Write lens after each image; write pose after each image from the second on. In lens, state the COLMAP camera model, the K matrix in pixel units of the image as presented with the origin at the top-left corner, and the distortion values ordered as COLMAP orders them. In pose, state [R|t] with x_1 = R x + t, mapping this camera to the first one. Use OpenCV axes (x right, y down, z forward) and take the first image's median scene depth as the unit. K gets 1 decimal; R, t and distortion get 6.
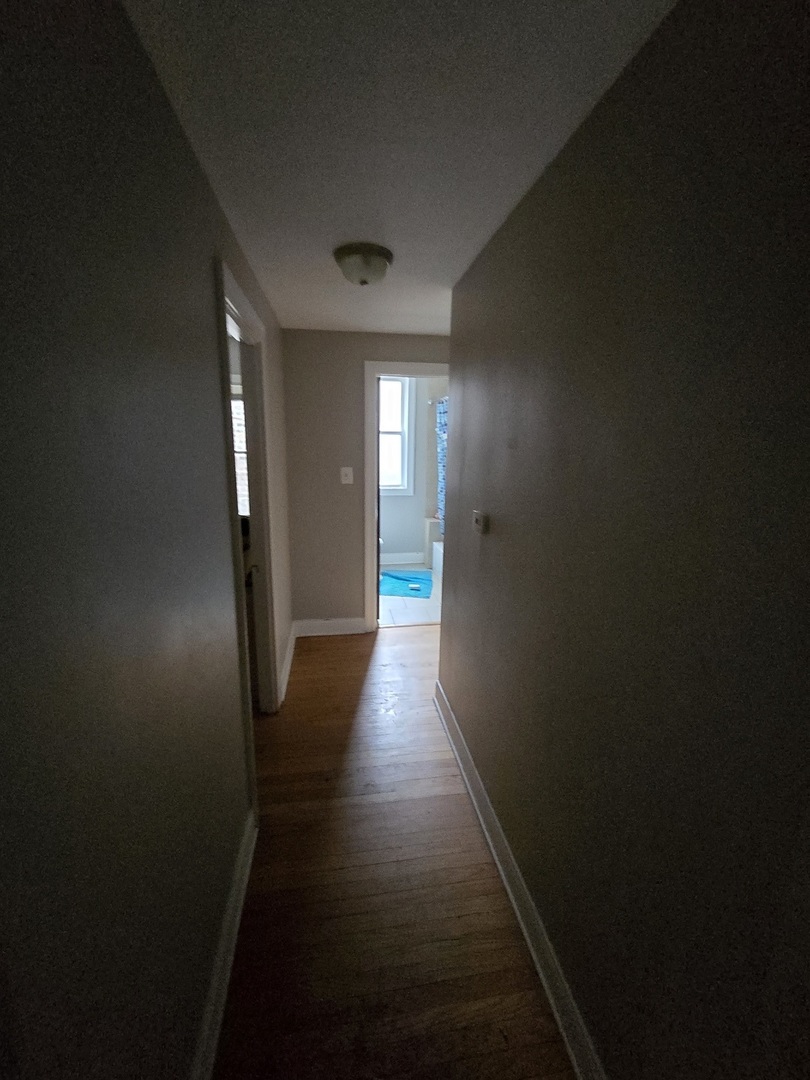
lens RADIAL K [[439.2, 0, 403.5], [0, 439.2, 539.2], [0, 0, 1]] dist [-0.003267, 0.000275]
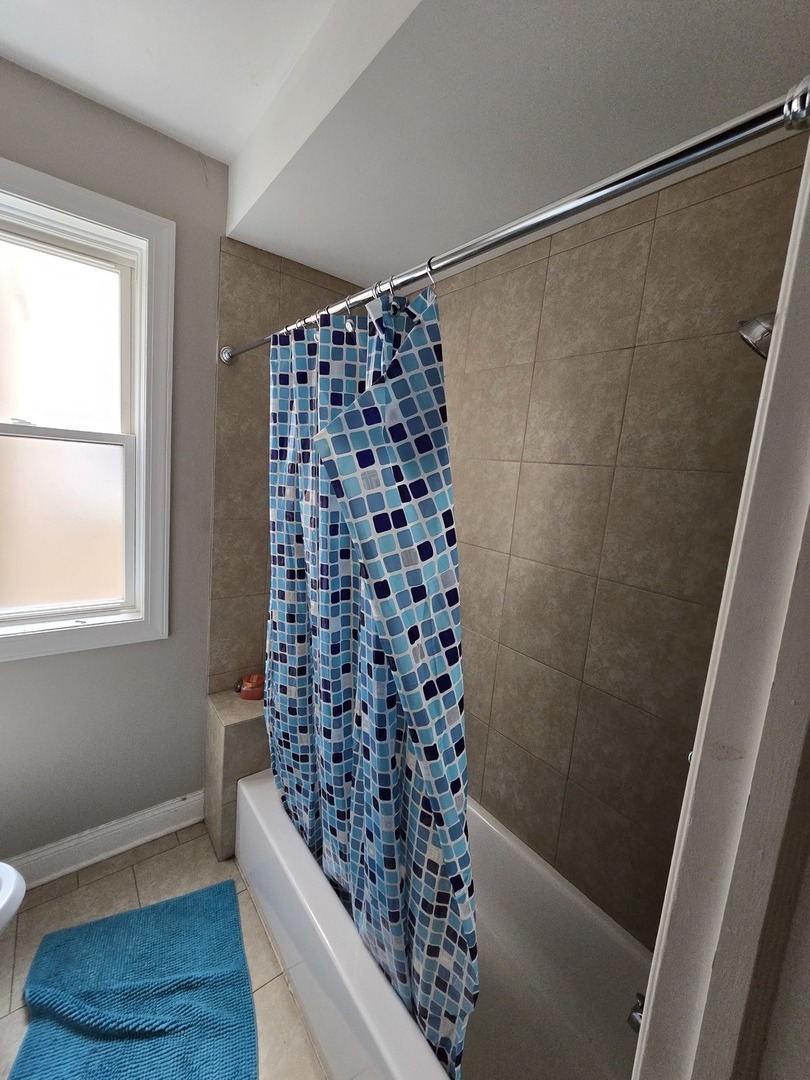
lens RADIAL K [[439.2, 0, 407.2], [0, 439.2, 533.2], [0, 0, 1]] dist [-0.003267, 0.000275]
pose [[0.868919, -0.003755, 0.494940, 0.016252], [0.027624, 0.998781, -0.040919, -0.159660], [-0.494183, 0.049228, 0.867963, 0.646552]]
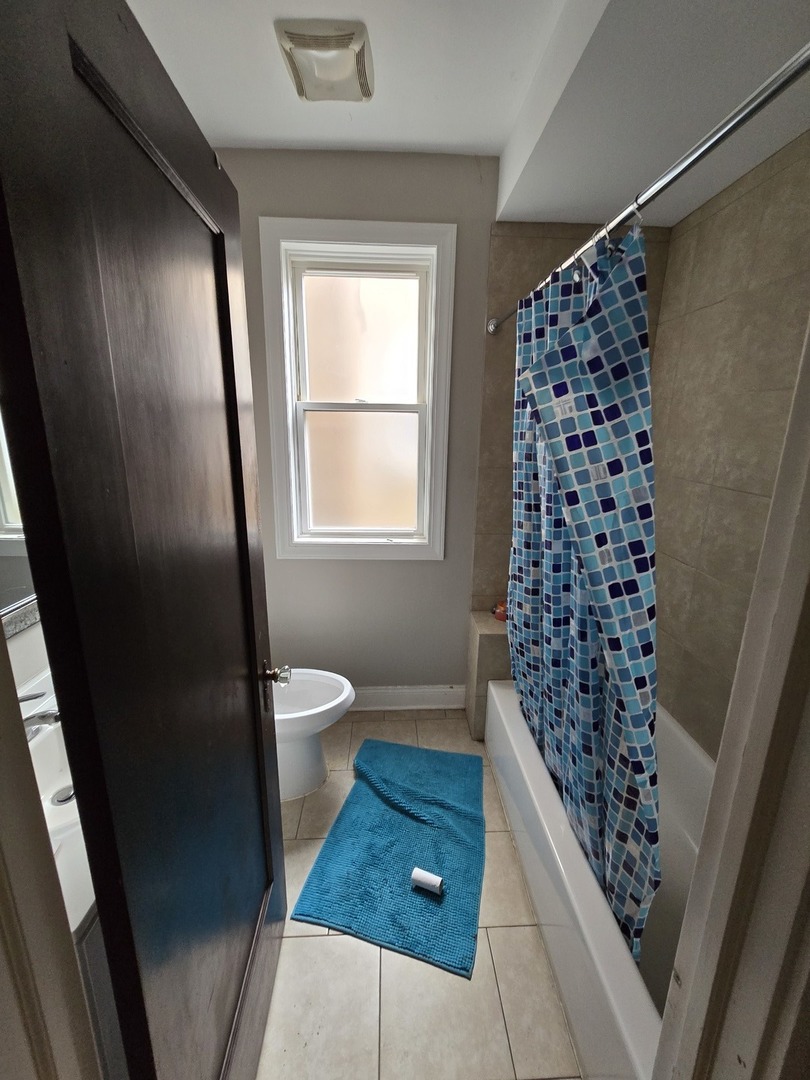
lens RADIAL K [[439.2, 0, 410.6], [0, 439.2, 533.7], [0, 0, 1]] dist [-0.003267, 0.000275]
pose [[0.994412, 0.030567, -0.101042, 0.033502], [-0.027836, 0.999211, 0.028326, -0.137469], [0.101828, -0.025355, 0.994479, 0.597379]]
